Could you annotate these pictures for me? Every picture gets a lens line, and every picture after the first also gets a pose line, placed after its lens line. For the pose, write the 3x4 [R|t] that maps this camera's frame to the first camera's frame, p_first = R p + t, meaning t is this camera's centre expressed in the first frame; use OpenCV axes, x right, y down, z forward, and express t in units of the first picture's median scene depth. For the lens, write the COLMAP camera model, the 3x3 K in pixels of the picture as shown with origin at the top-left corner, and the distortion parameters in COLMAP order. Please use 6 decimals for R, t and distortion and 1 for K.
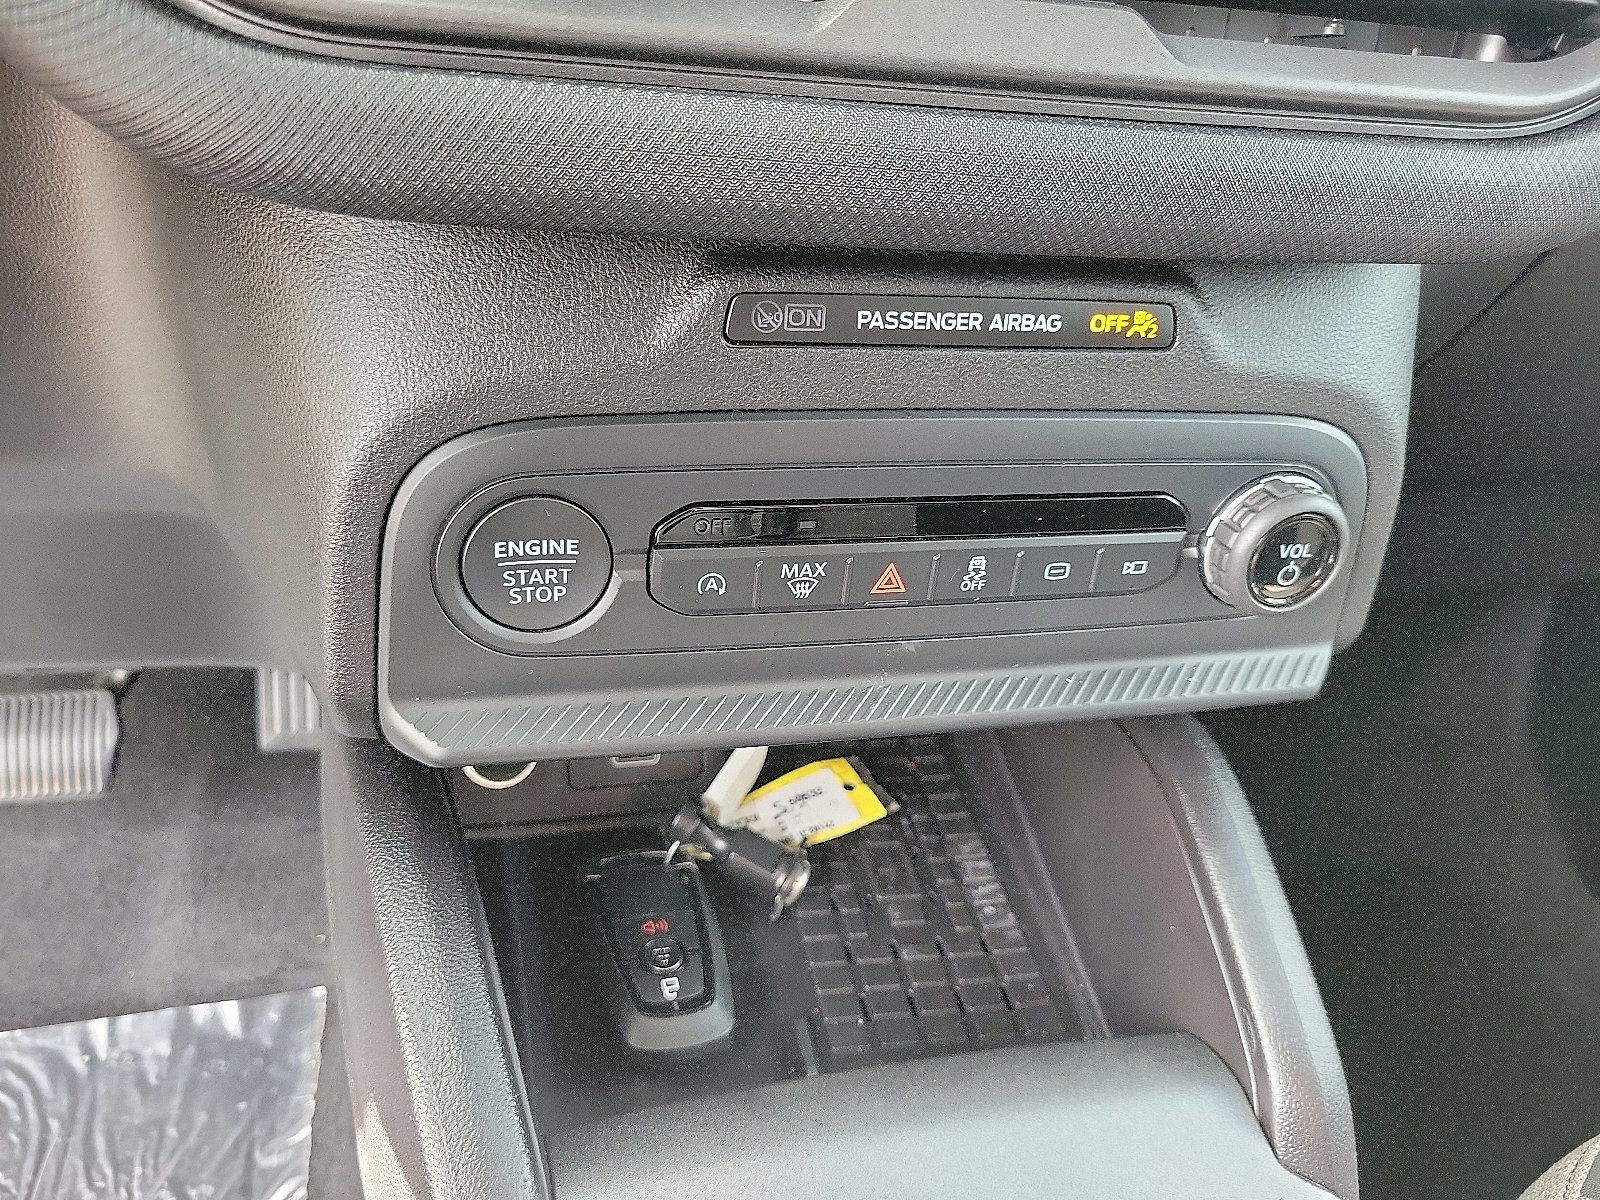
lens RADIAL K [[1213.0, 0, 800.0], [0, 1213.0, 600.0], [0, 0, 1]] dist [0.030371, -0.034522]
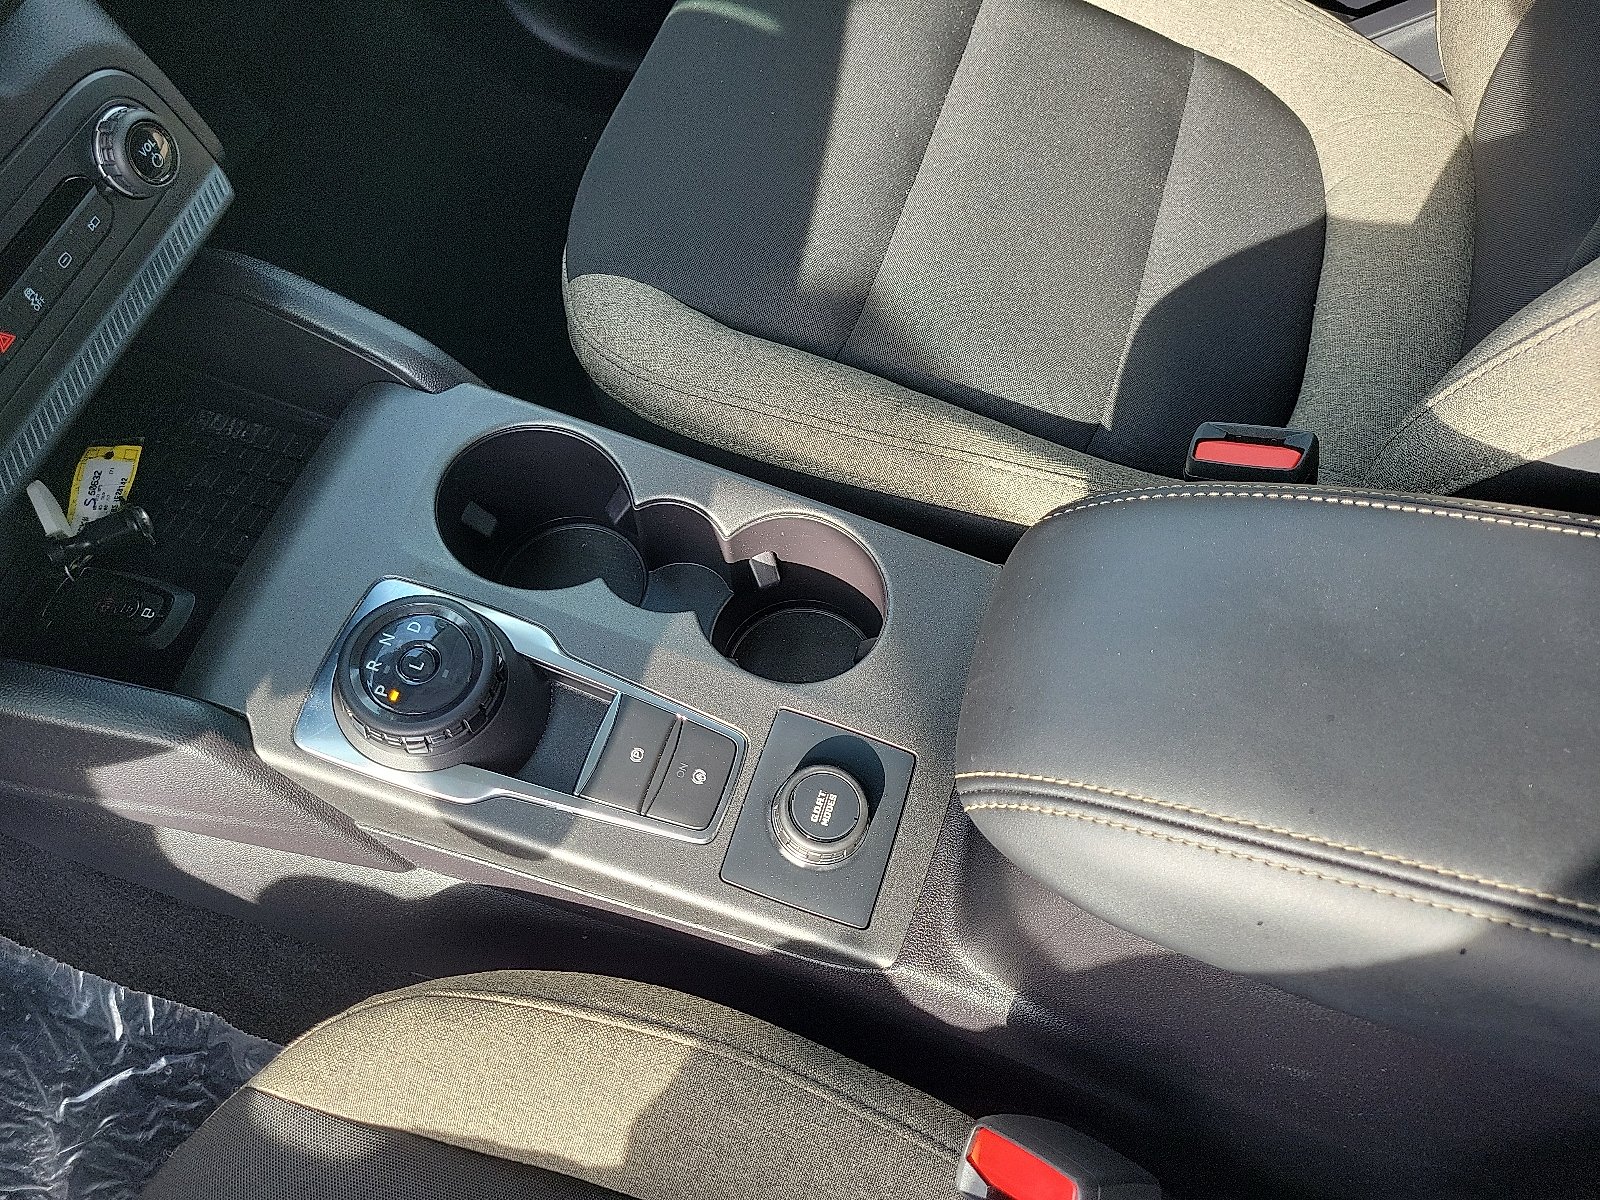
lens RADIAL K [[1213.0, 0, 800.0], [0, 1213.0, 600.0], [0, 0, 1]] dist [0.030371, -0.034522]
pose [[0.512955, -0.815507, 0.268003, -0.068878], [0.614985, 0.566939, 0.548065, -0.038243], [-0.598892, -0.116315, 0.792338, -0.669902]]
